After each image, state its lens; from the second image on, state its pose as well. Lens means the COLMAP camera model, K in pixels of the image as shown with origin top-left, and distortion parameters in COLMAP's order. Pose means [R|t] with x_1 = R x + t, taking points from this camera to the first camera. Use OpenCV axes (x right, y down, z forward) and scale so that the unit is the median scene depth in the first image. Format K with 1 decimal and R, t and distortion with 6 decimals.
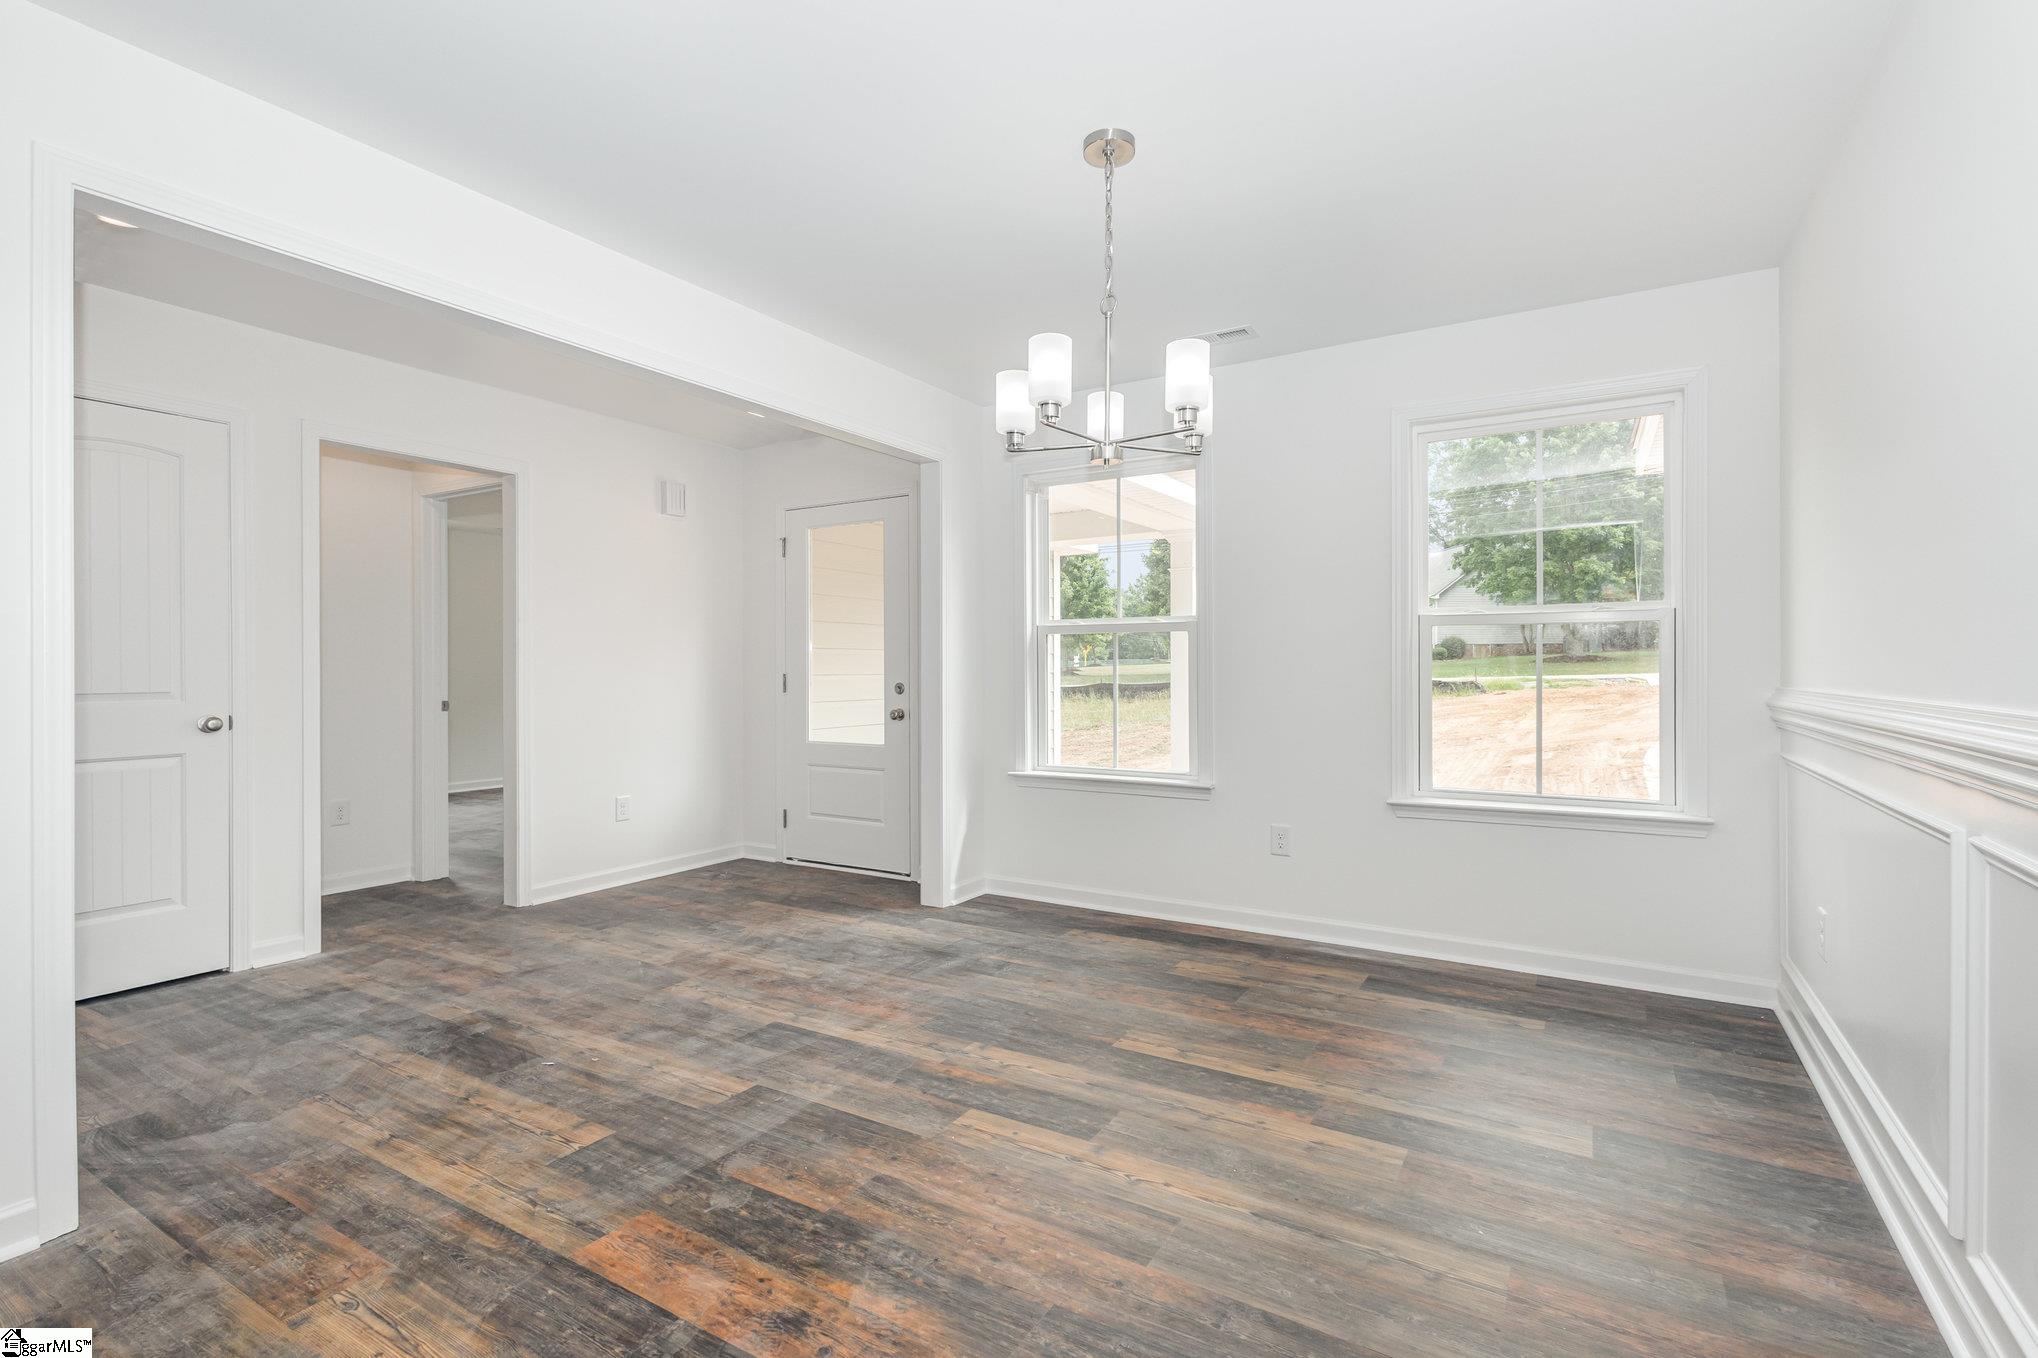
lens RADIAL K [[955.3, 0, 1028.1], [0, 955.3, 674.7], [0, 0, 1]] dist [0.010826, -0.002423]
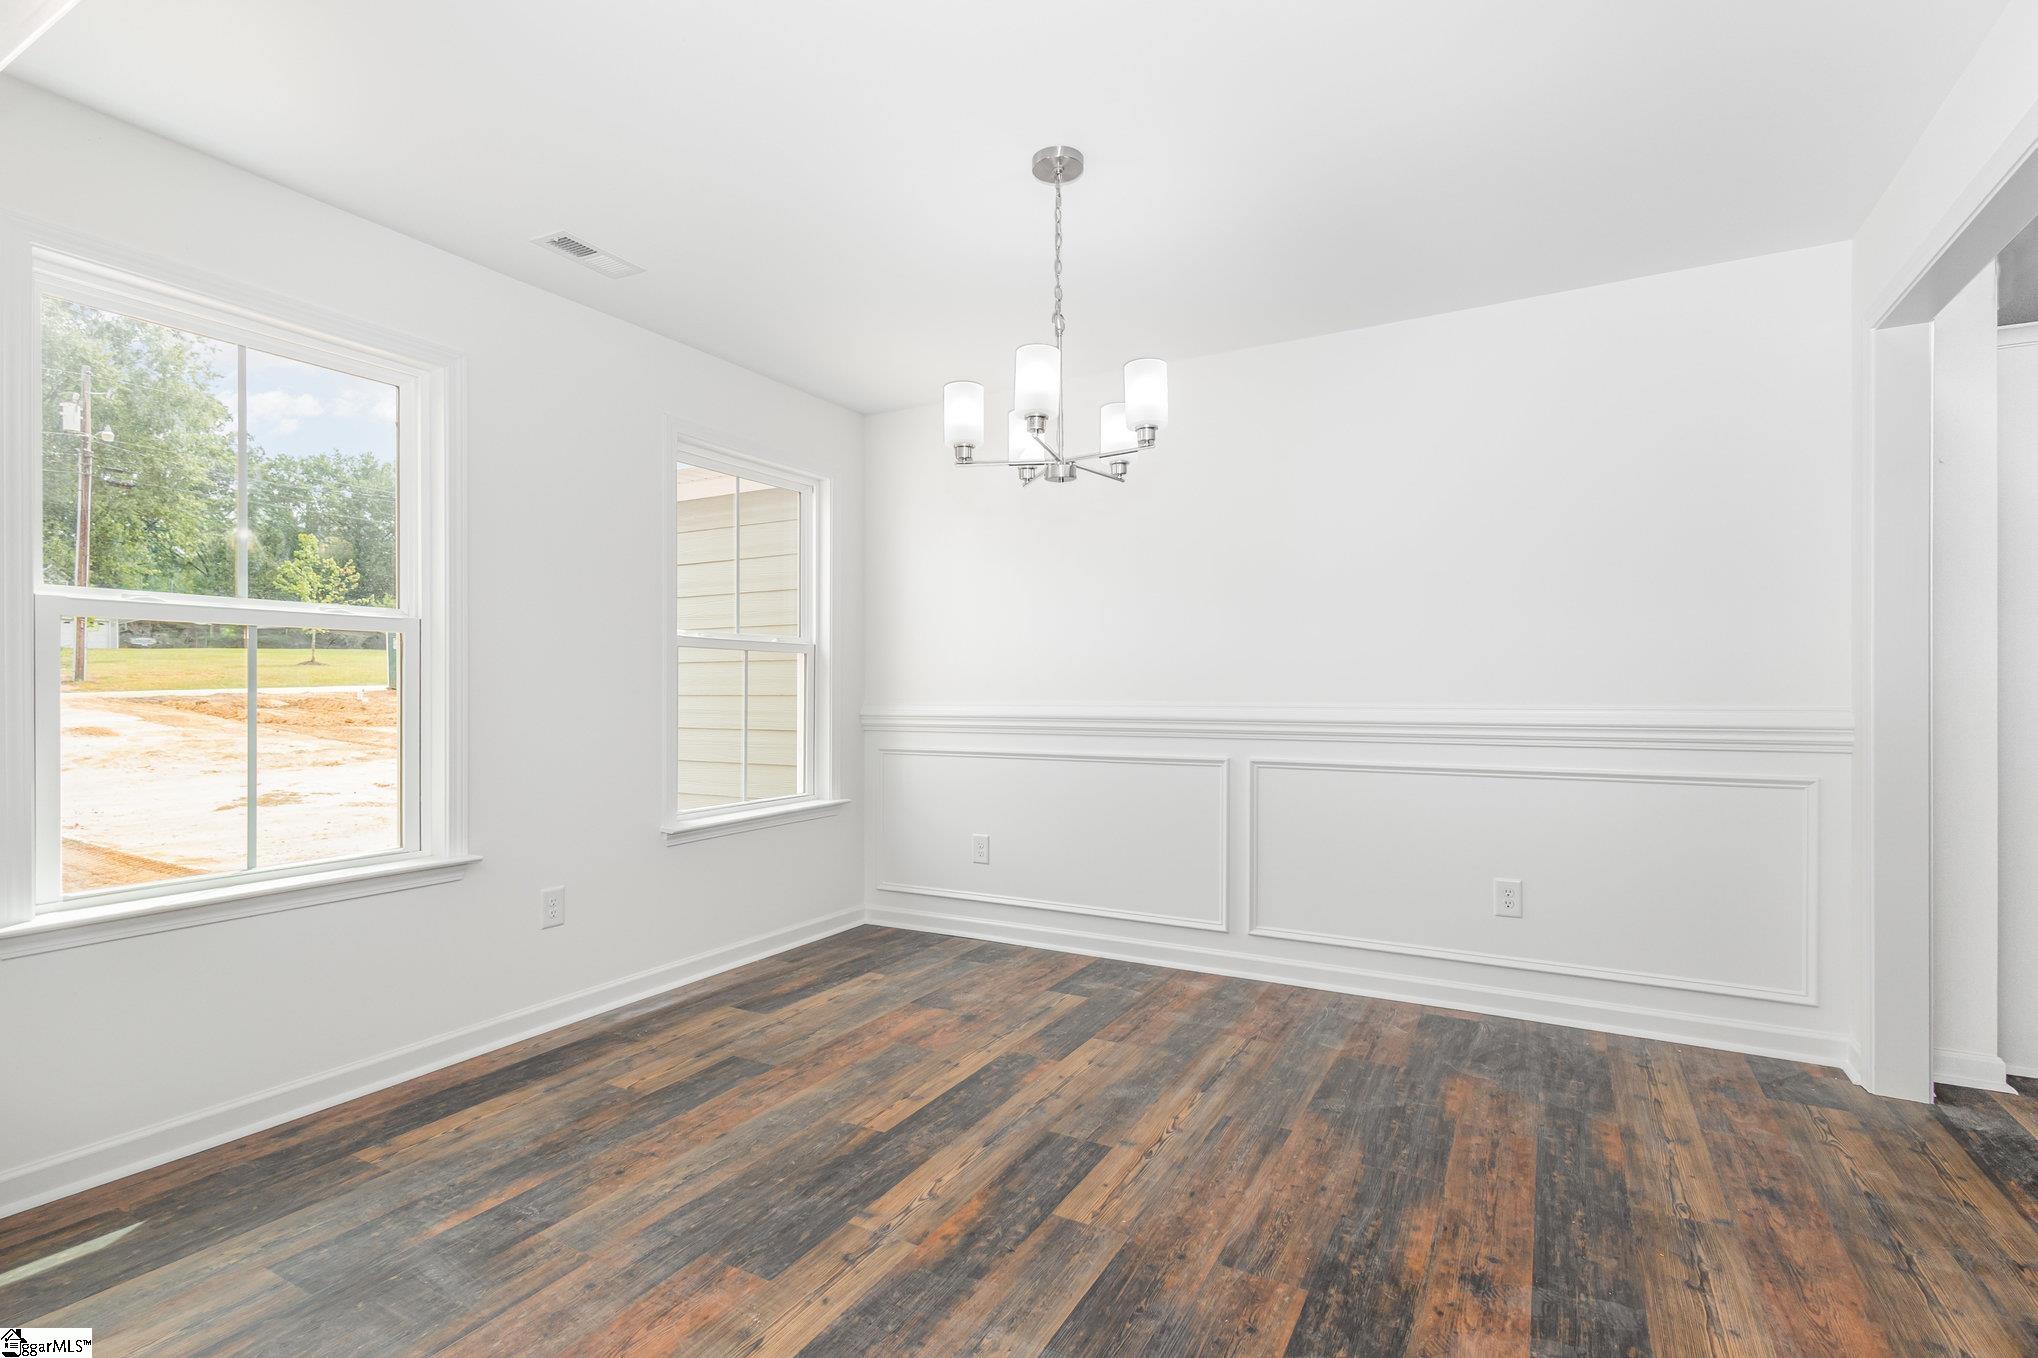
lens RADIAL K [[955.3, 0, 1029.0], [0, 955.3, 684.1], [0, 0, 1]] dist [0.010826, -0.002423]
pose [[-0.043244, 0.008742, 0.999026, -0.783915], [0.008210, 0.999931, -0.008395, -0.001837], [-0.999031, 0.007839, -0.043313, 0.919486]]
